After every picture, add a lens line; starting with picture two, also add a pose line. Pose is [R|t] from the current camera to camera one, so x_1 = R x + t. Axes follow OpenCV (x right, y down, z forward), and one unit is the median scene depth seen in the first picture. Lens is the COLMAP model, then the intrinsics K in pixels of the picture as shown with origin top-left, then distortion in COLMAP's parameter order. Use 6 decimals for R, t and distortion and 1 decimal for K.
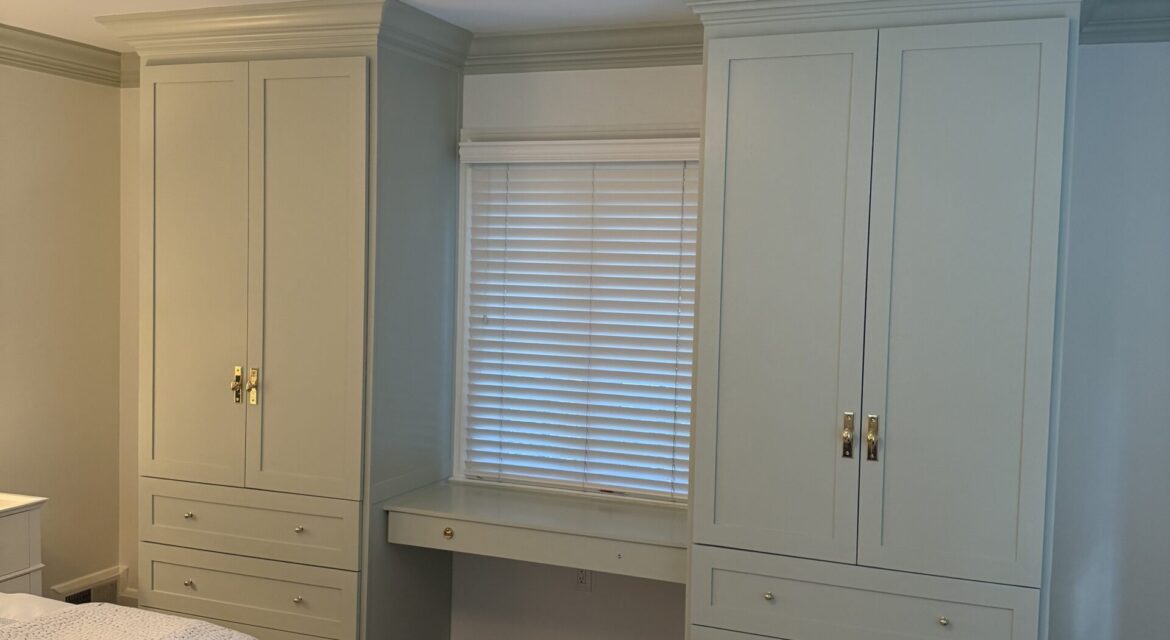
lens RADIAL K [[1079.8, 0, 607.6], [0, 1079.8, 329.1], [0, 0, 1]] dist [0.045798, -0.028623]
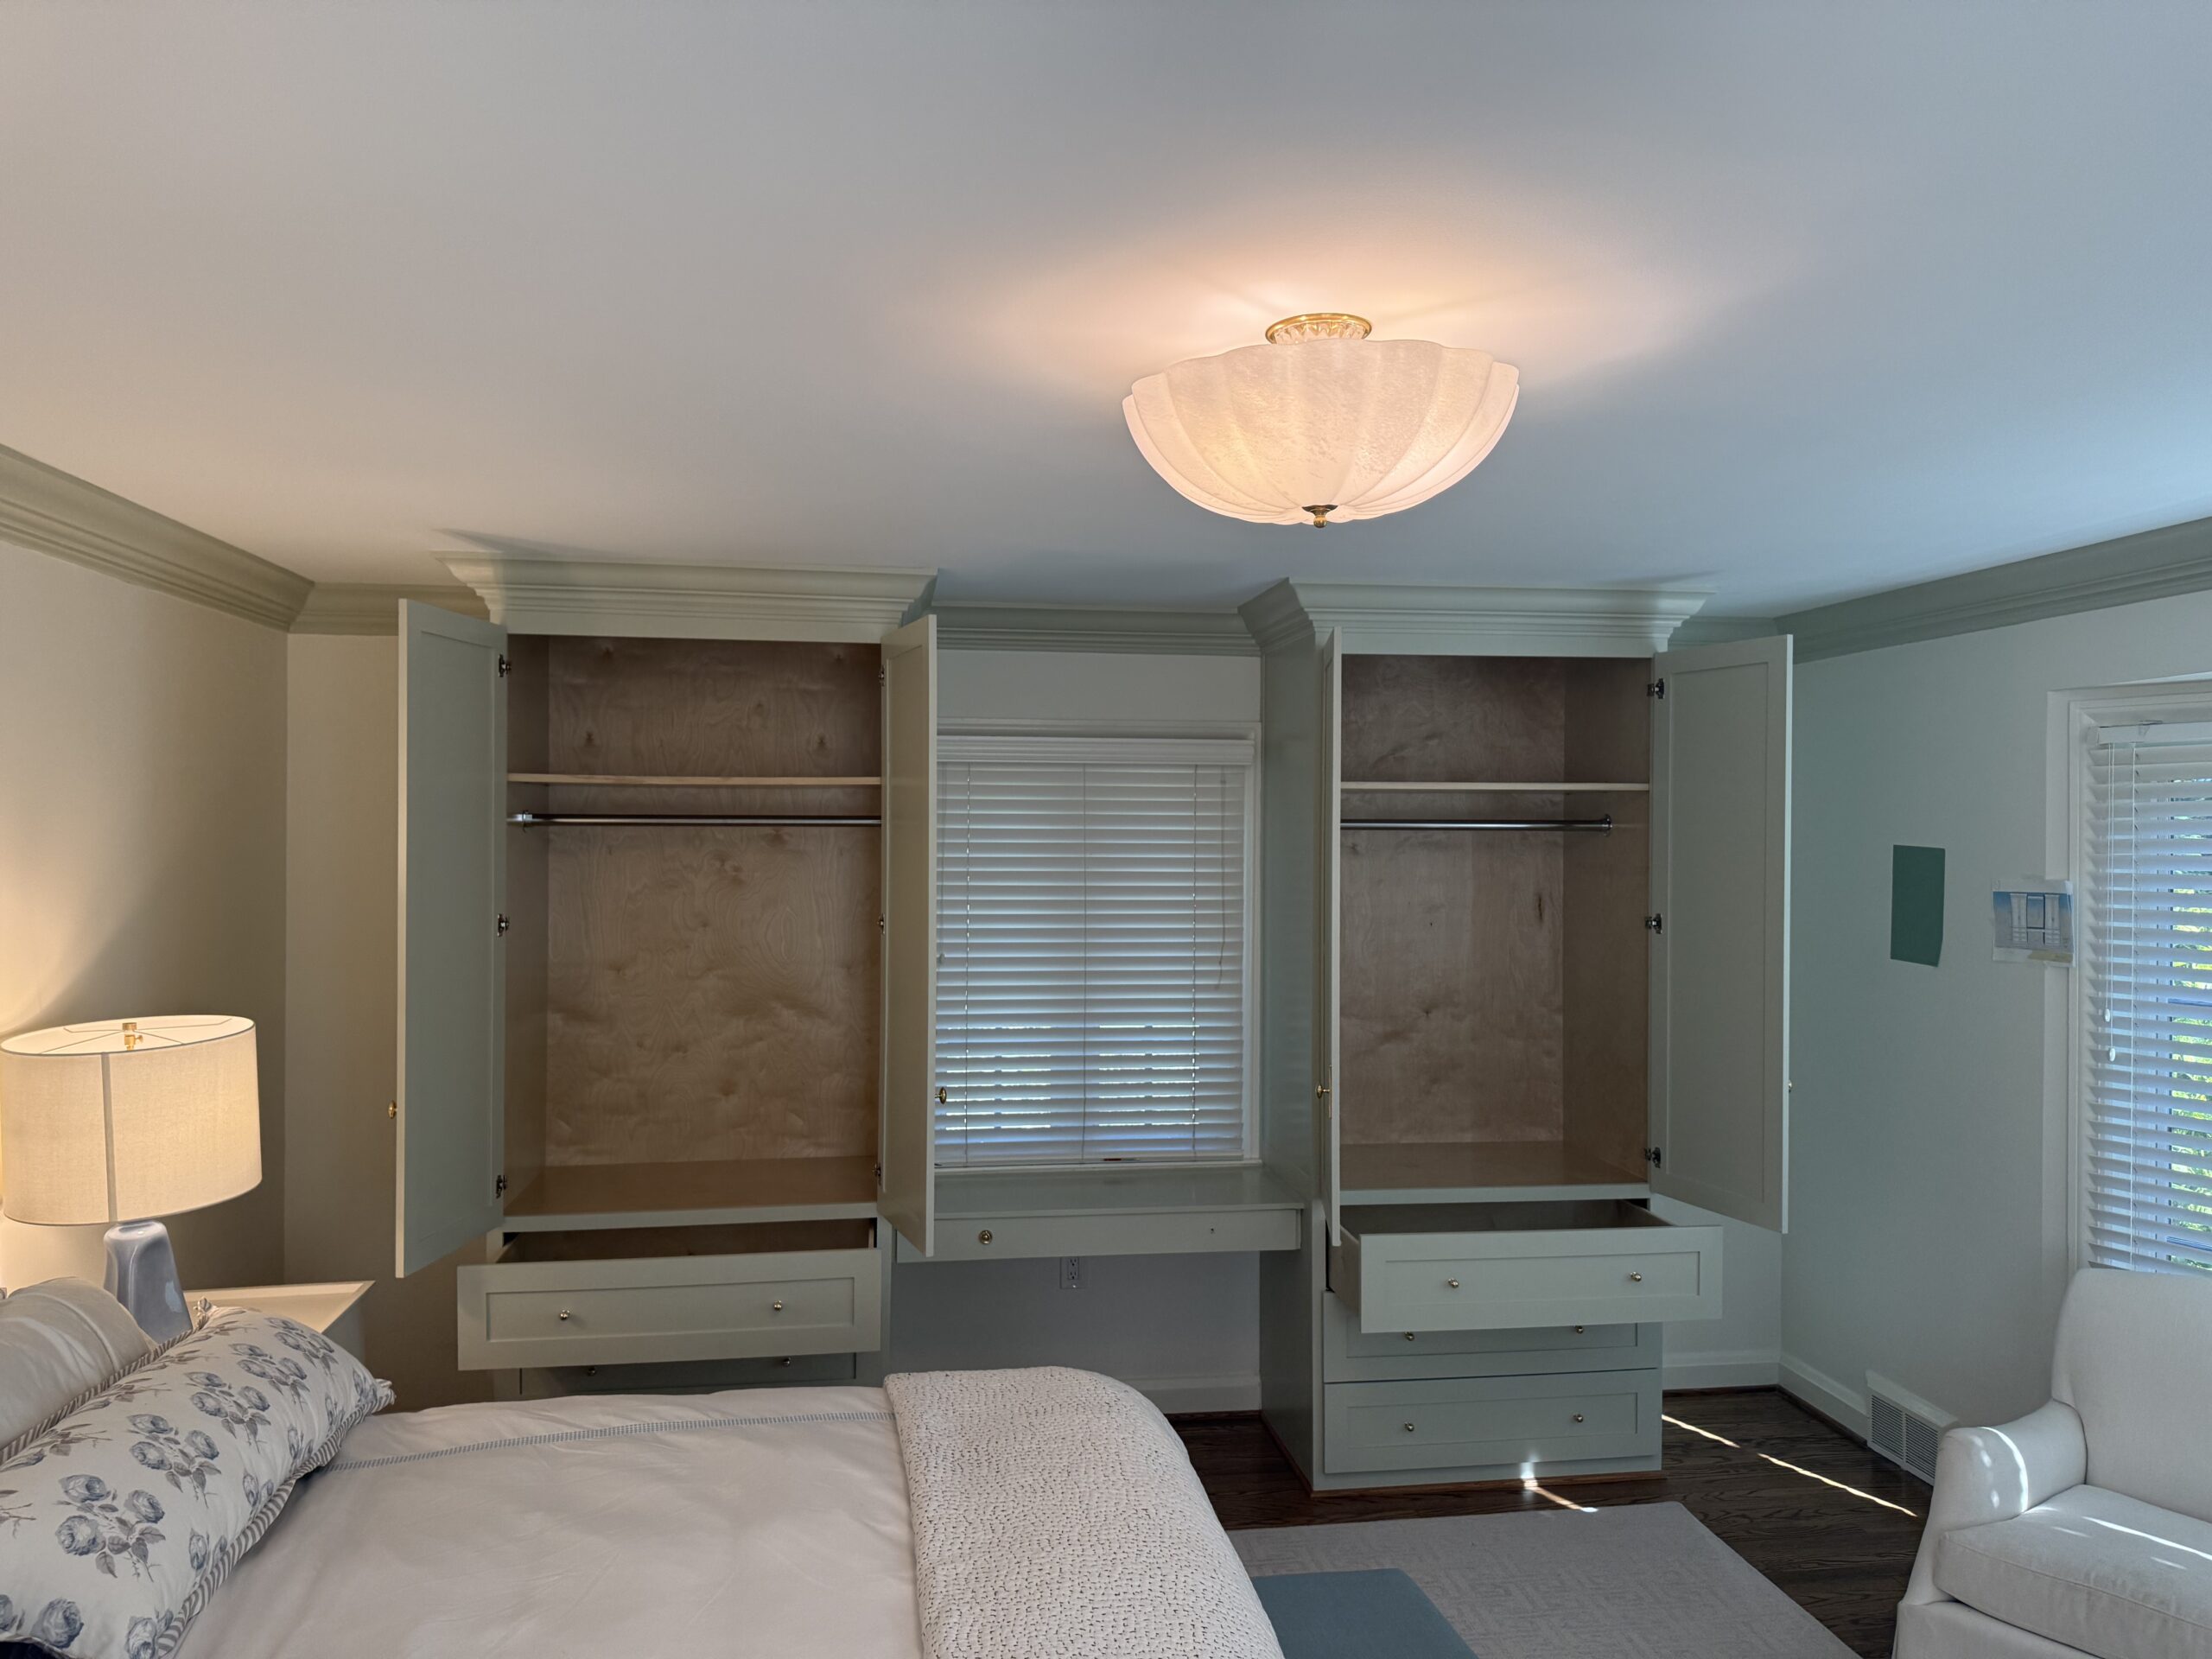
lens RADIAL K [[1544.3, 0, 1111.7], [0, 1544.3, 834.1], [0, 0, 1]] dist [0.041927, -0.047675]
pose [[0.869073, -0.022650, 0.494165, -0.578906], [0.047136, 0.998198, -0.037144, -0.054301], [-0.492433, 0.055574, 0.868574, -0.036662]]
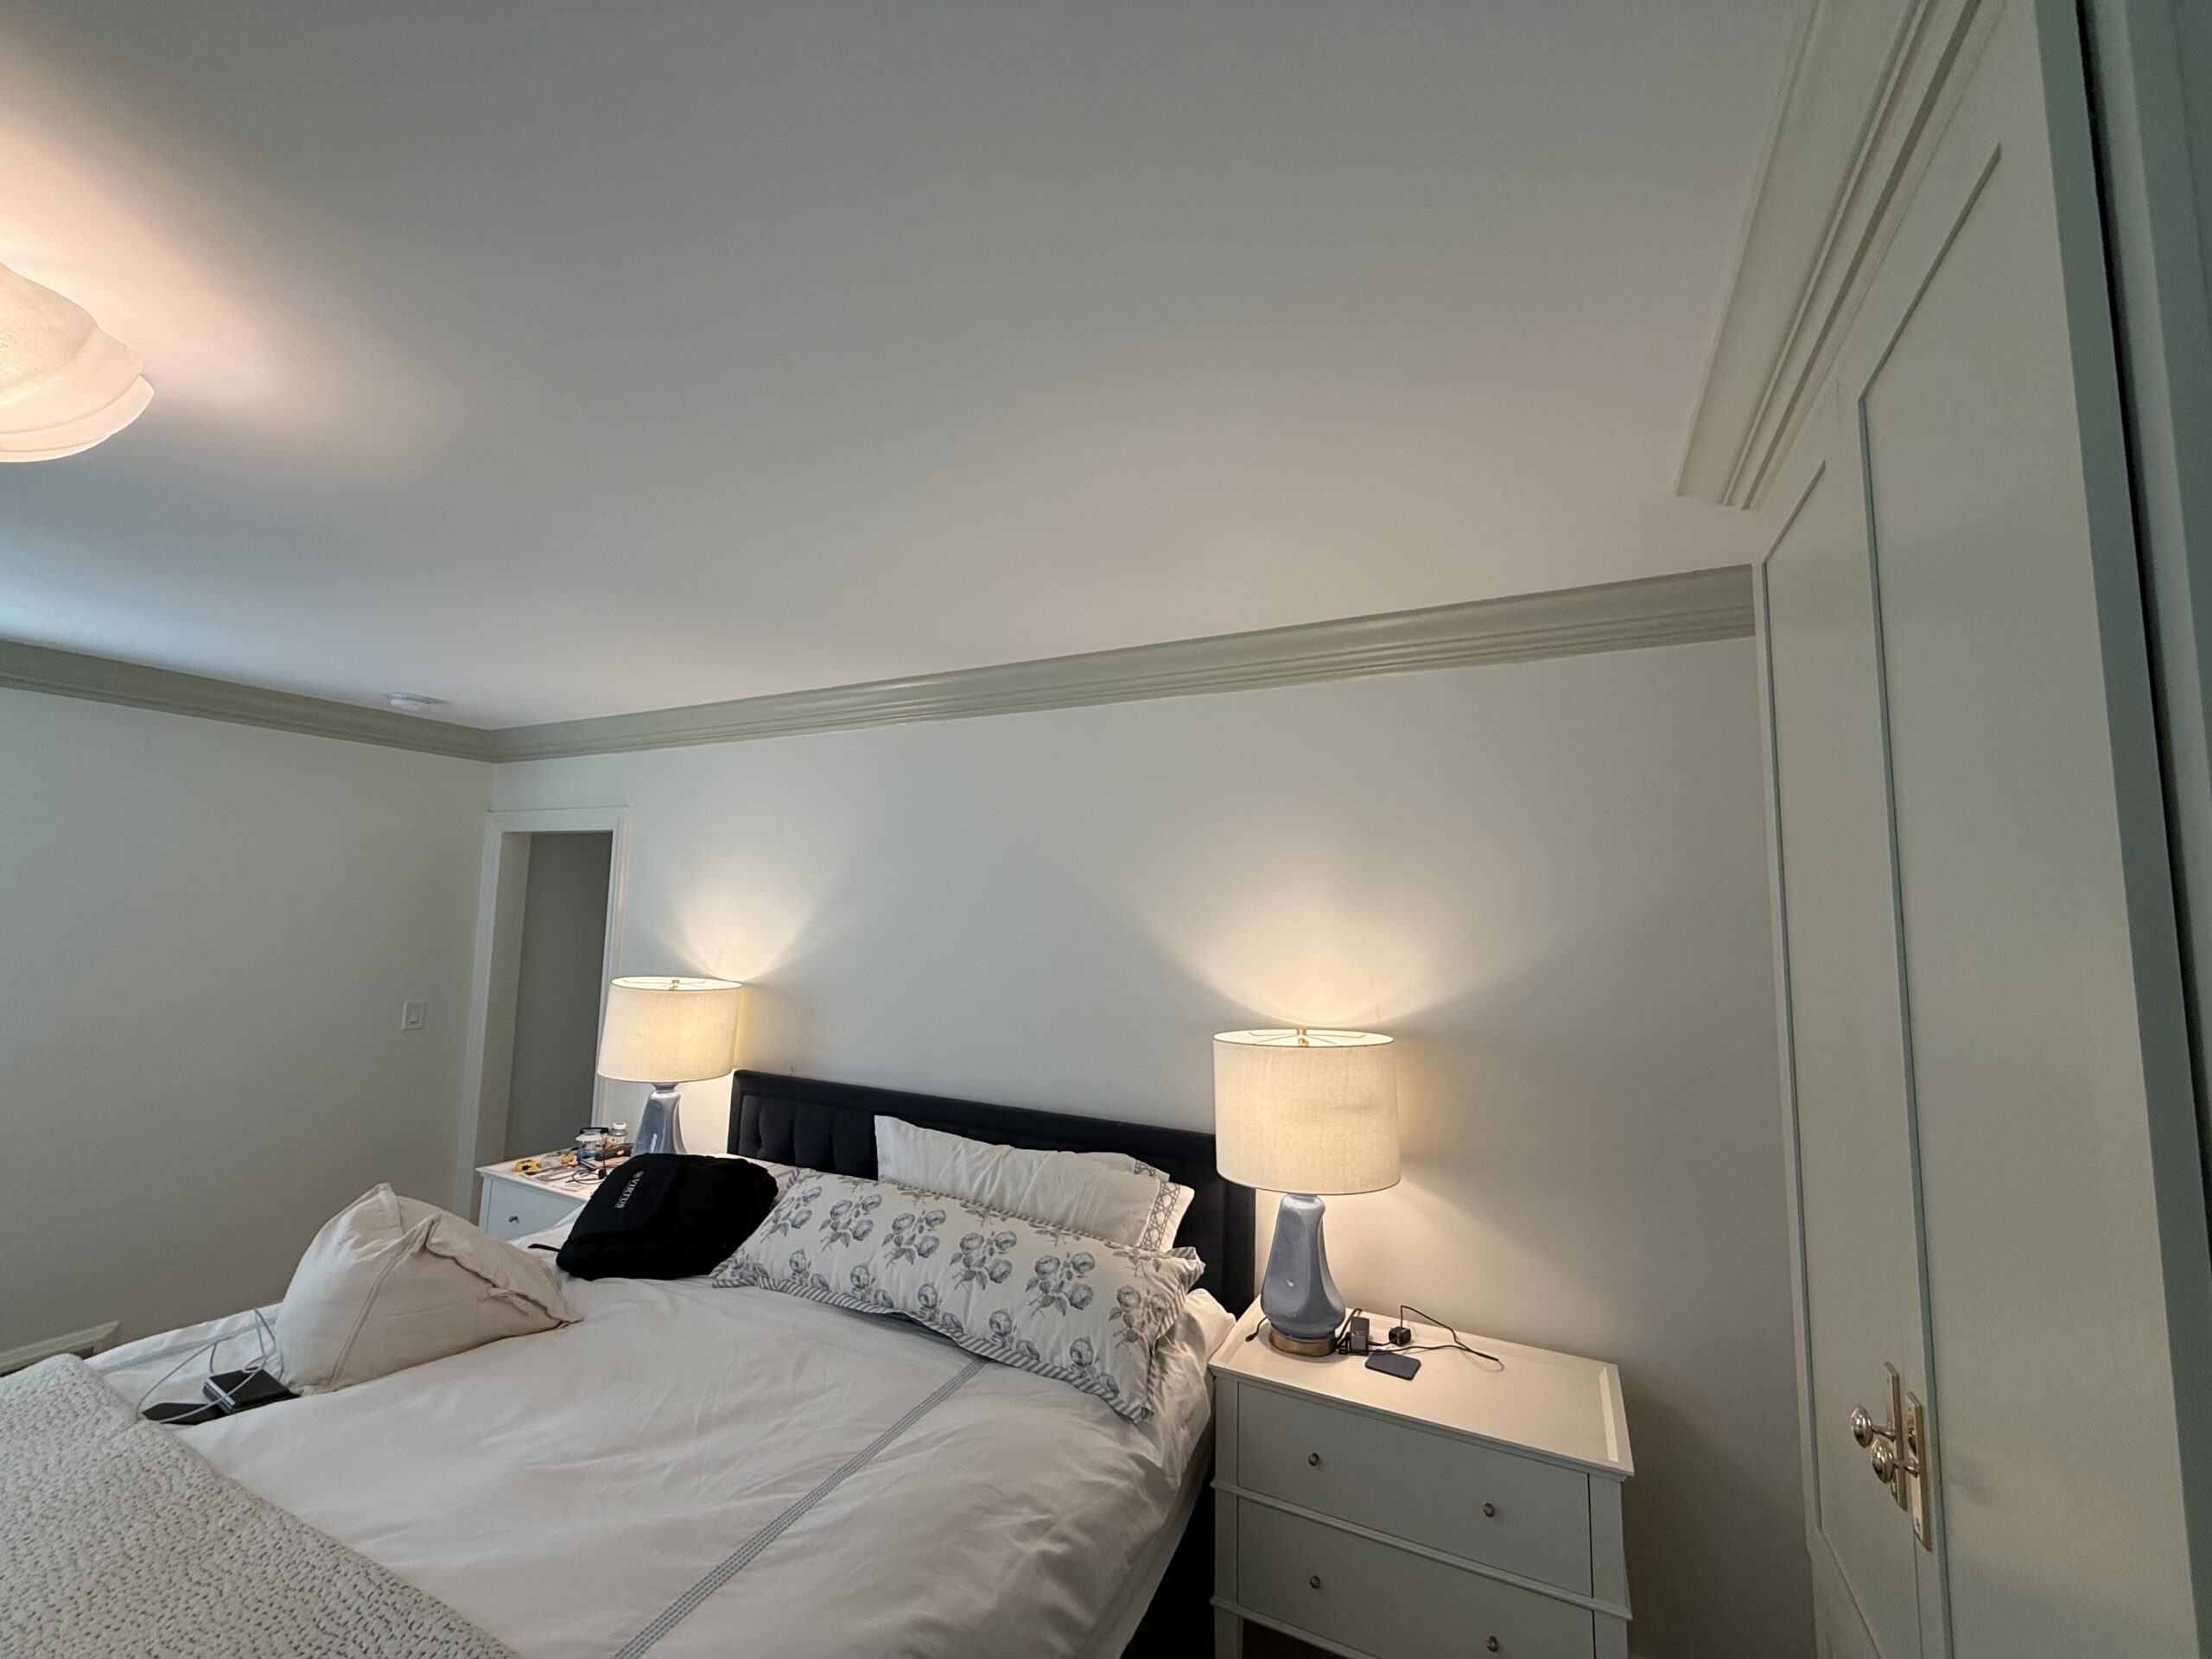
lens RADIAL K [[872.8, 0, 1112.6], [0, 872.8, 825.4], [0, 0, 1]] dist [-0.003982, 0.000124]
pose [[-0.111159, -0.138241, -0.984141, -0.065389], [-0.080615, 0.988269, -0.129715, -0.060381], [0.990528, 0.064918, -0.120999, 0.787769]]
